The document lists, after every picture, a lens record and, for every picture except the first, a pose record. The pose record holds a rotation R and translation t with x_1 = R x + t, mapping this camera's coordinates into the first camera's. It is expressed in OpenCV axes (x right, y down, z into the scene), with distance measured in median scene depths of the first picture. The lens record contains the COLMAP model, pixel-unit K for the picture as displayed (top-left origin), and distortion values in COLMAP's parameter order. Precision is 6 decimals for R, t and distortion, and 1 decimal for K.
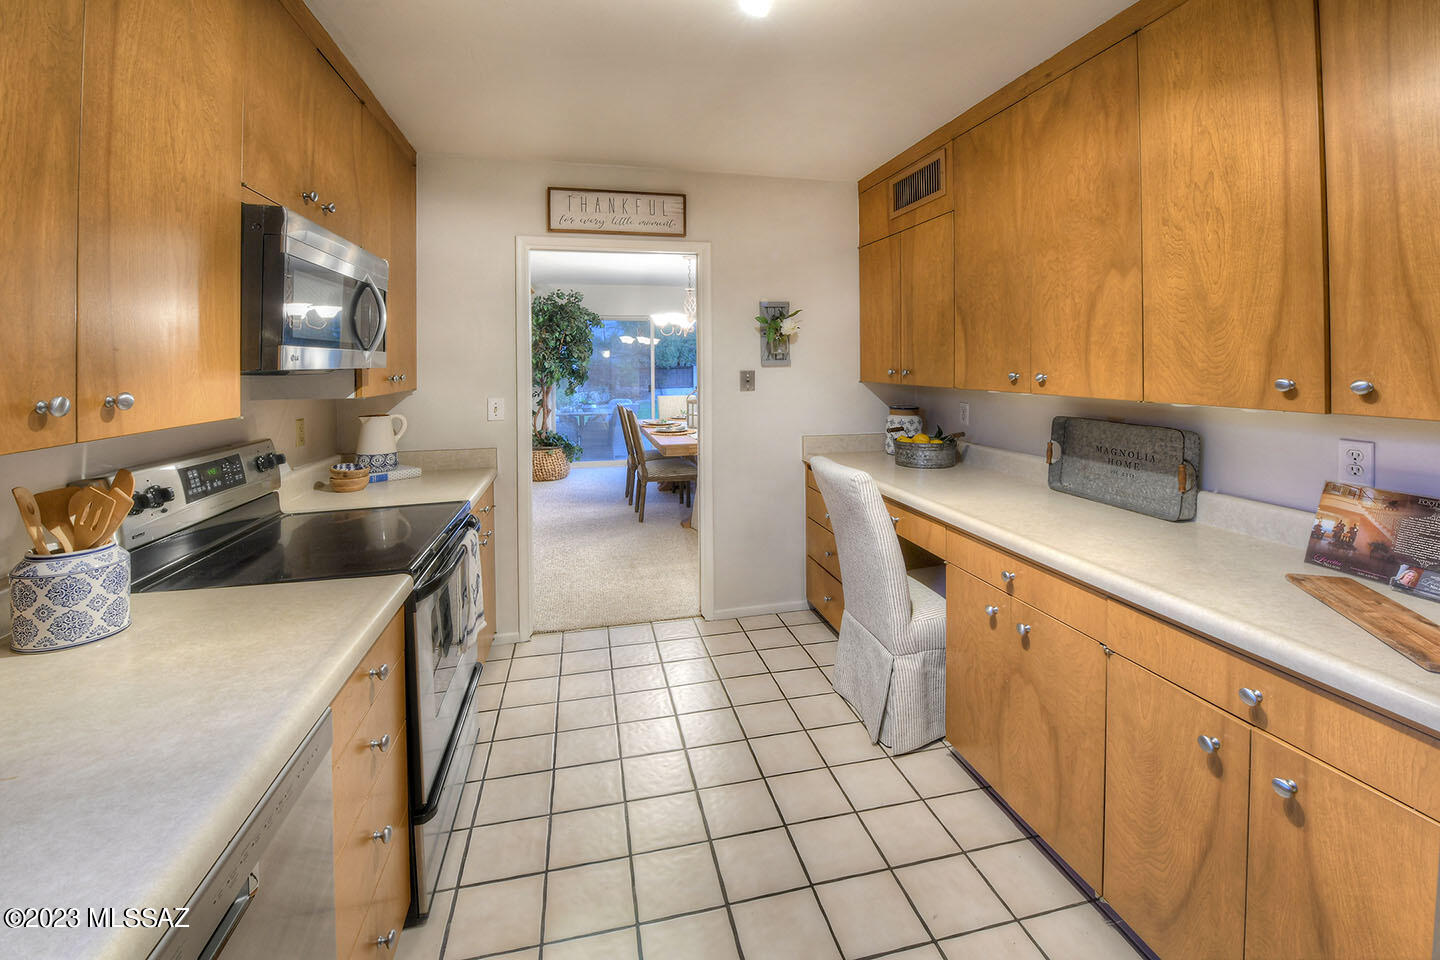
lens RADIAL K [[605.7, 0, 735.5], [0, 605.7, 357.2], [0, 0, 1]] dist [-0.008788, -0.000609]
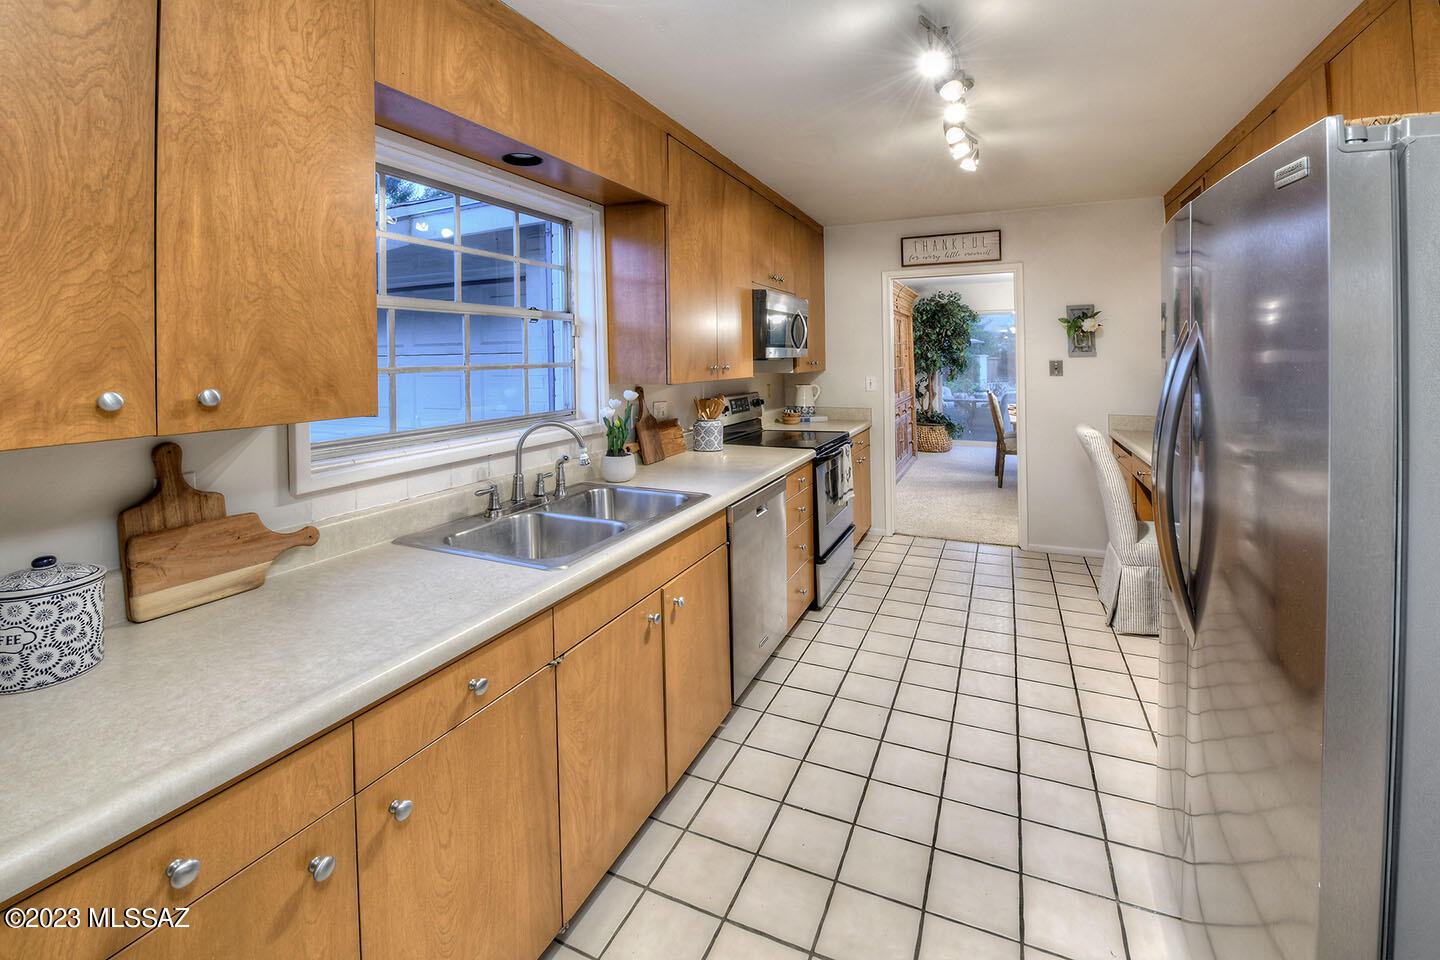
lens RADIAL K [[605.7, 0, 735.5], [0, 605.7, 357.2], [0, 0, 1]] dist [-0.008788, -0.000609]
pose [[0.790074, 0.003139, -0.613003, 0.284036], [0.007334, 0.999867, 0.014572, -0.007857], [0.612967, -0.016009, 0.789946, -0.444509]]
